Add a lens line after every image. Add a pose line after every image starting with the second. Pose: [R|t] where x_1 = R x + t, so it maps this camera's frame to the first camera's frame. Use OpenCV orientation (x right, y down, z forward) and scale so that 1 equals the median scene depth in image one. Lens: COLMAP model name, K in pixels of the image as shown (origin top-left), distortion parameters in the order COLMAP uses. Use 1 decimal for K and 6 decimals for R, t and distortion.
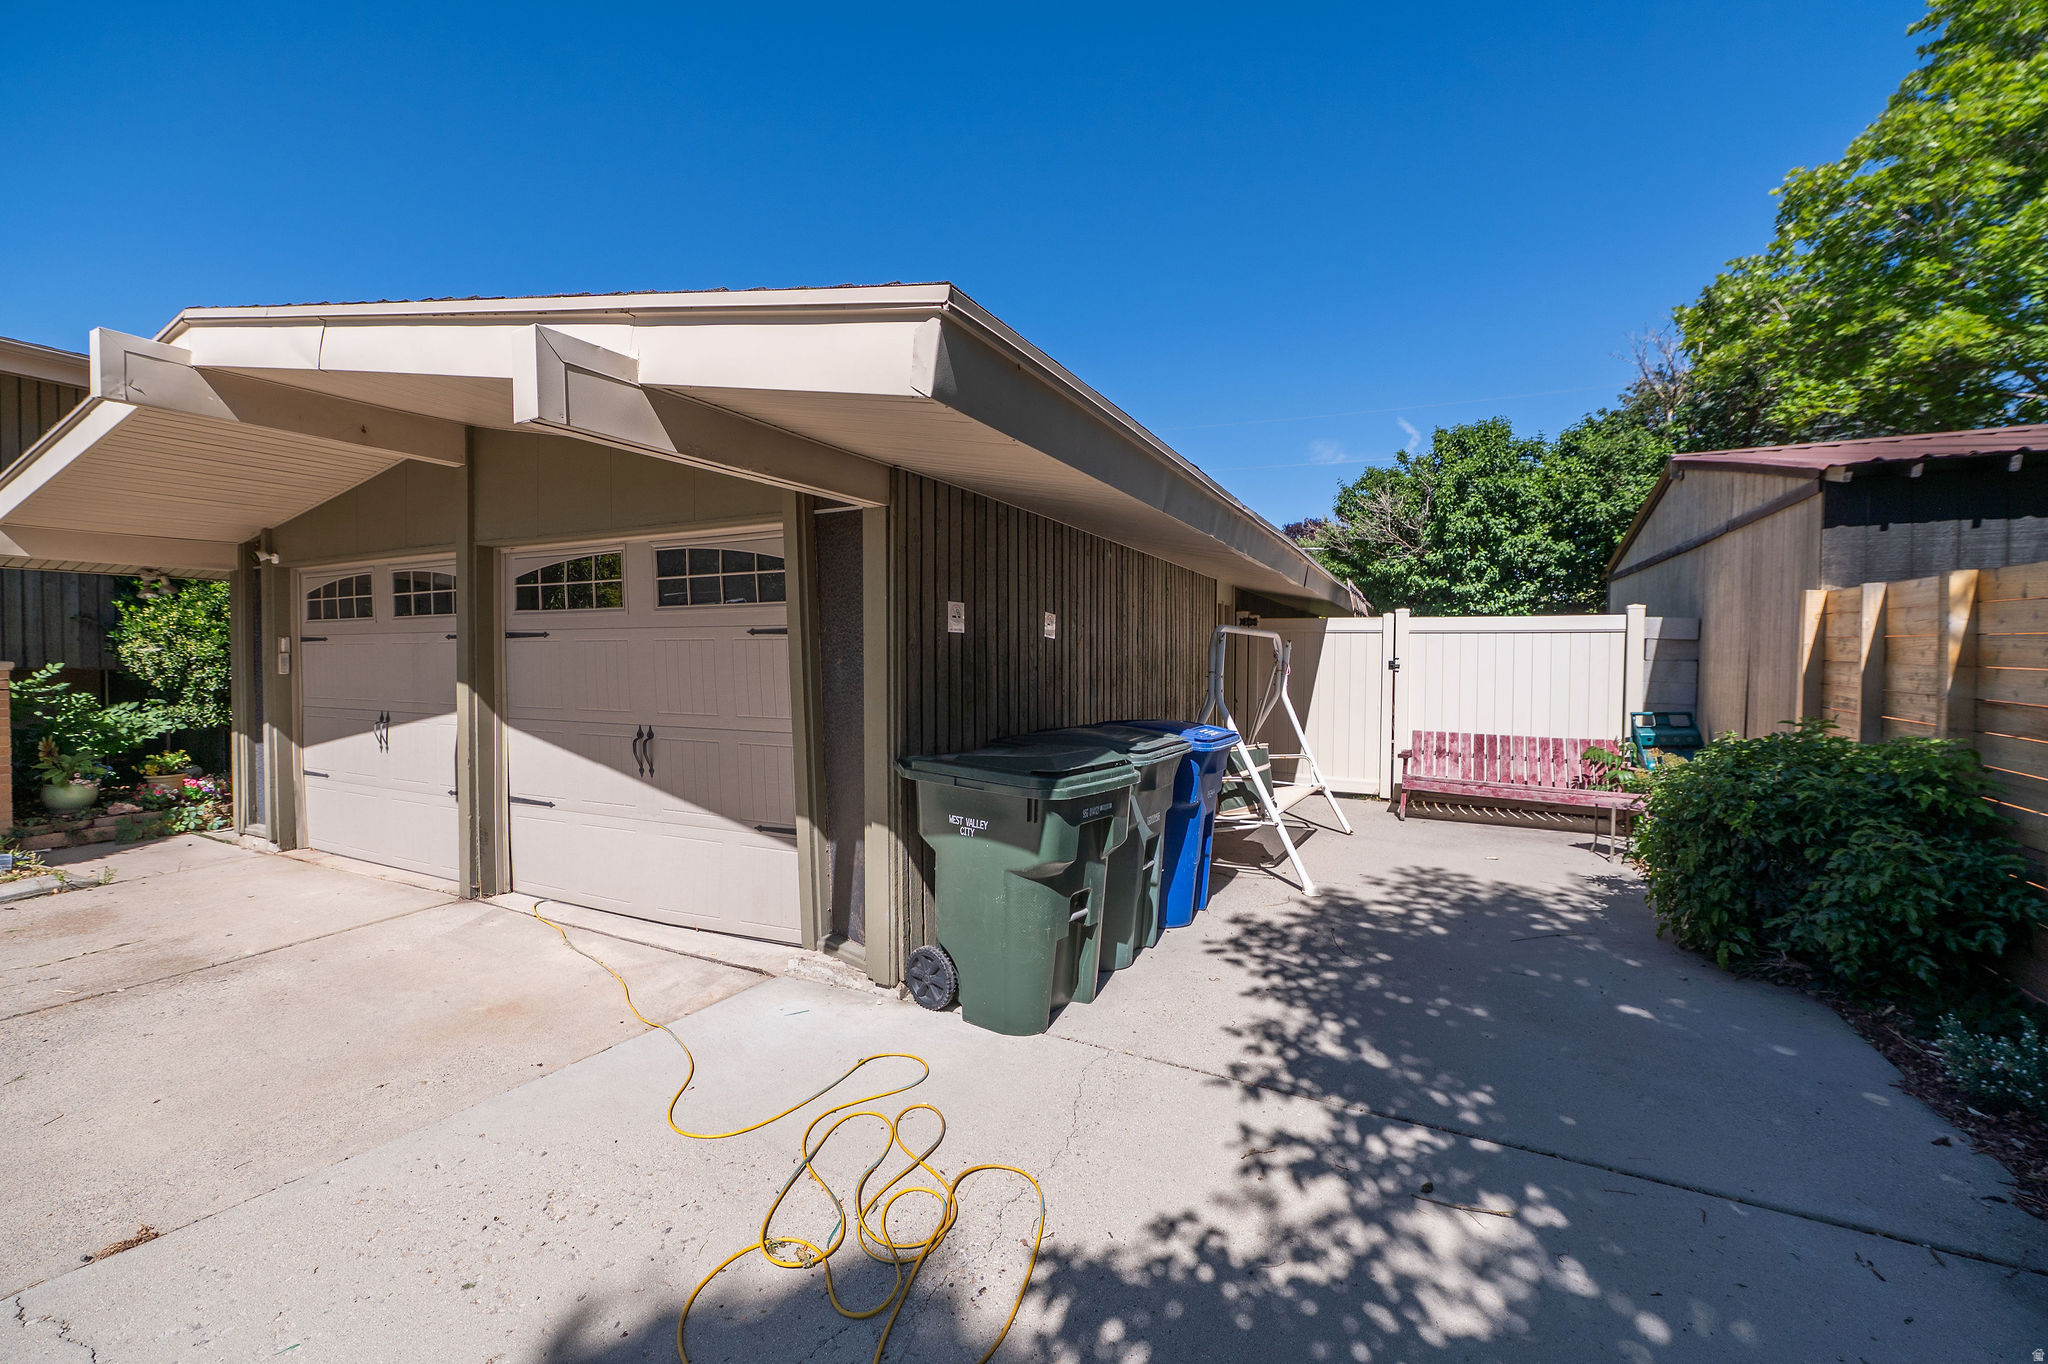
lens RADIAL K [[825.9, 0, 1021.9], [0, 825.9, 675.5], [0, 0, 1]] dist [-0.004862, -0.001176]
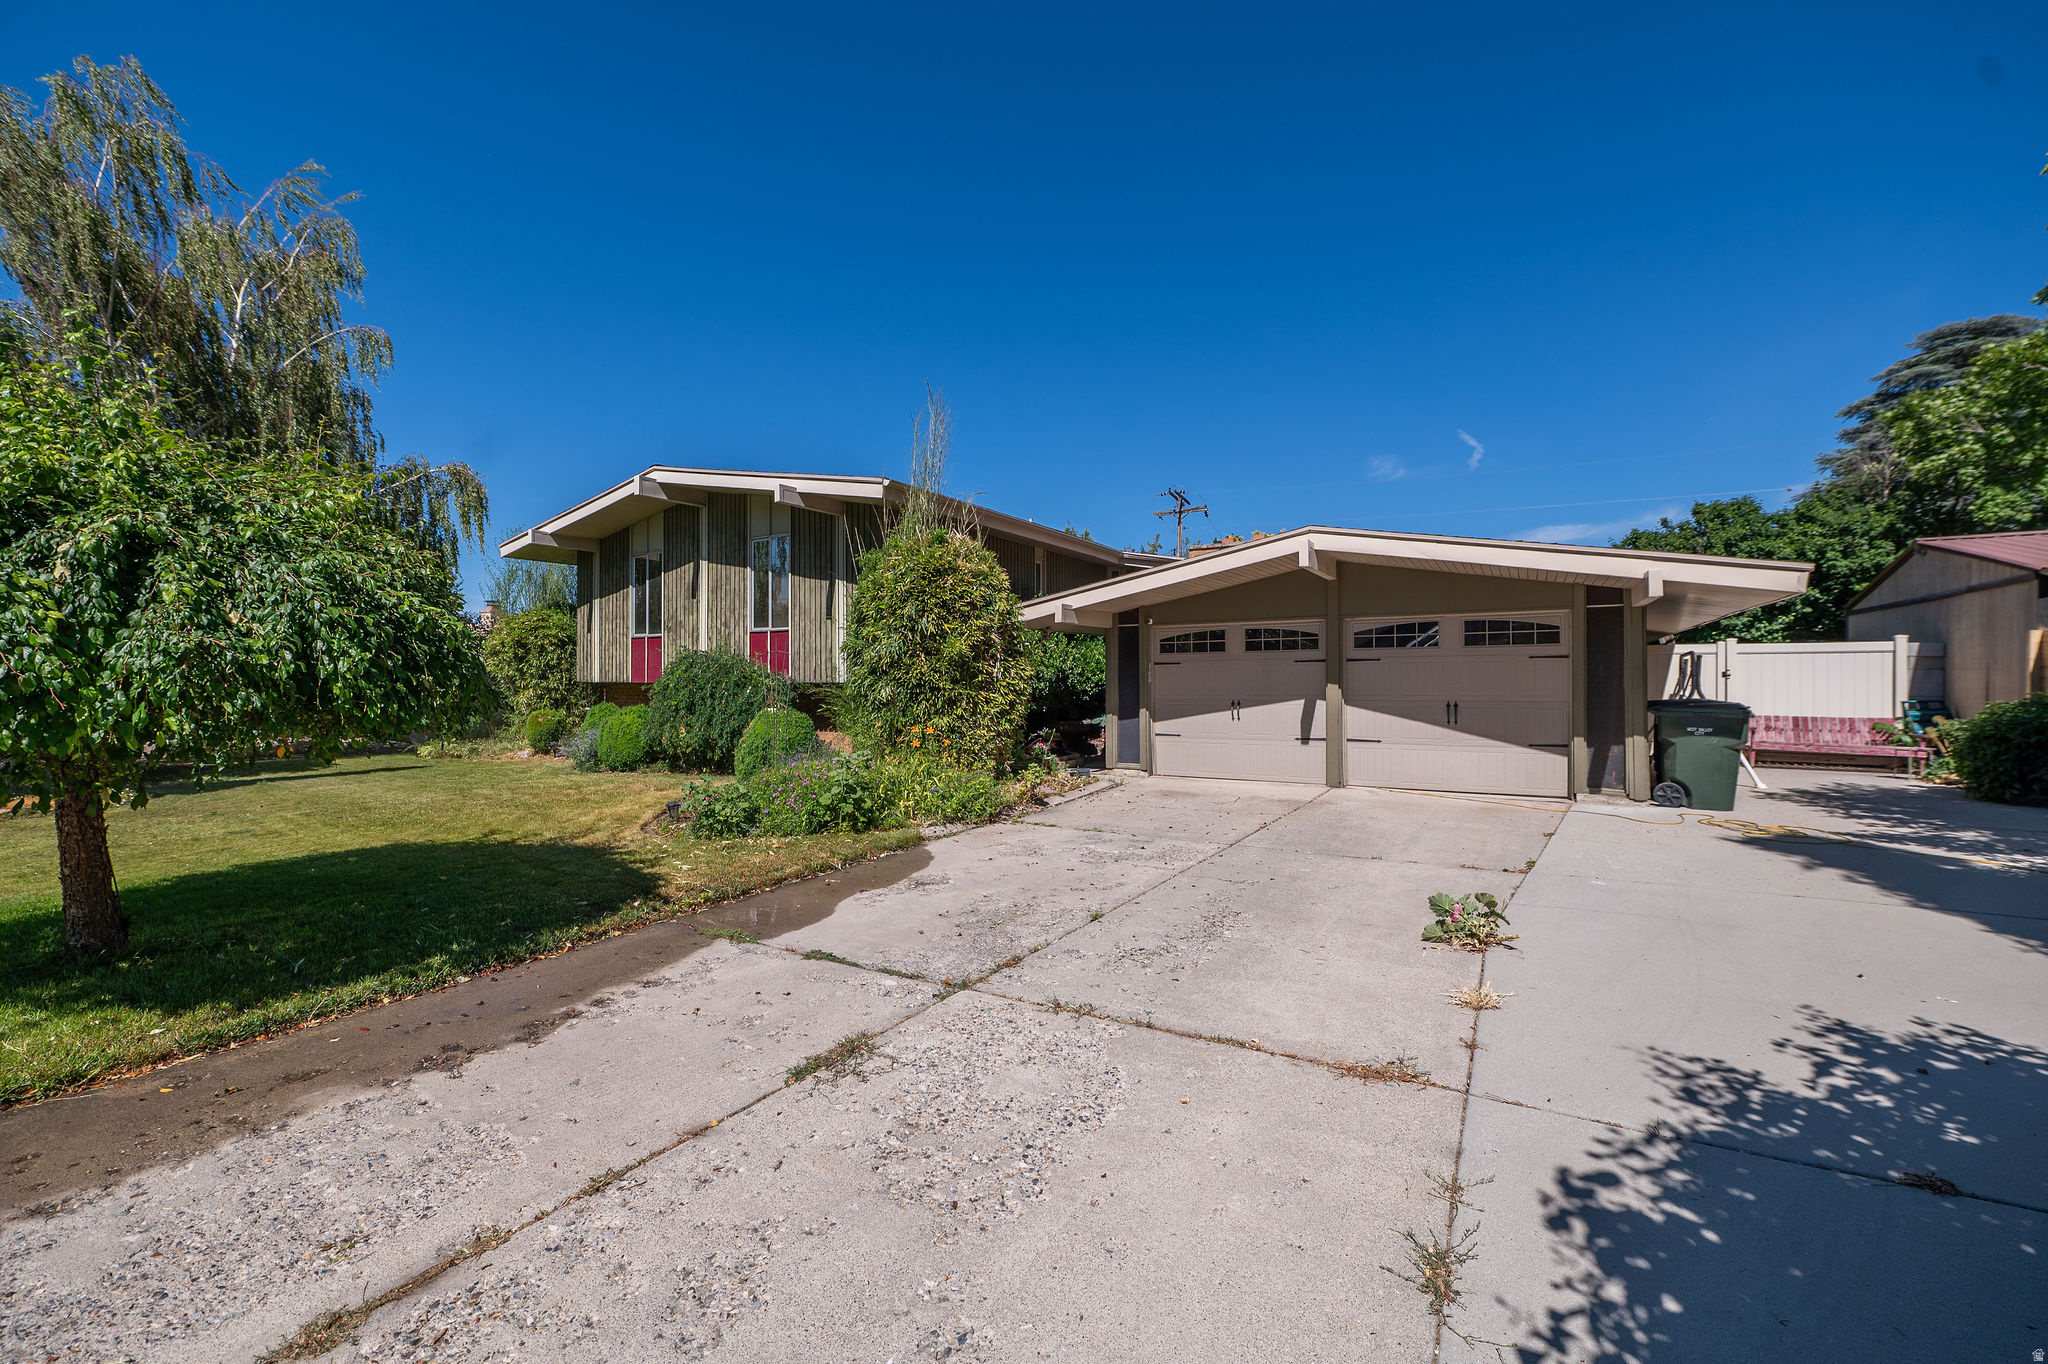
lens RADIAL K [[825.9, 0, 1026.5], [0, 825.9, 681.2], [0, 0, 1]] dist [-0.004862, -0.001176]
pose [[0.996600, -0.008491, -0.081956, -0.862704], [0.006689, 0.999730, -0.022237, 0.030072], [0.082123, 0.021613, 0.996388, -0.770271]]
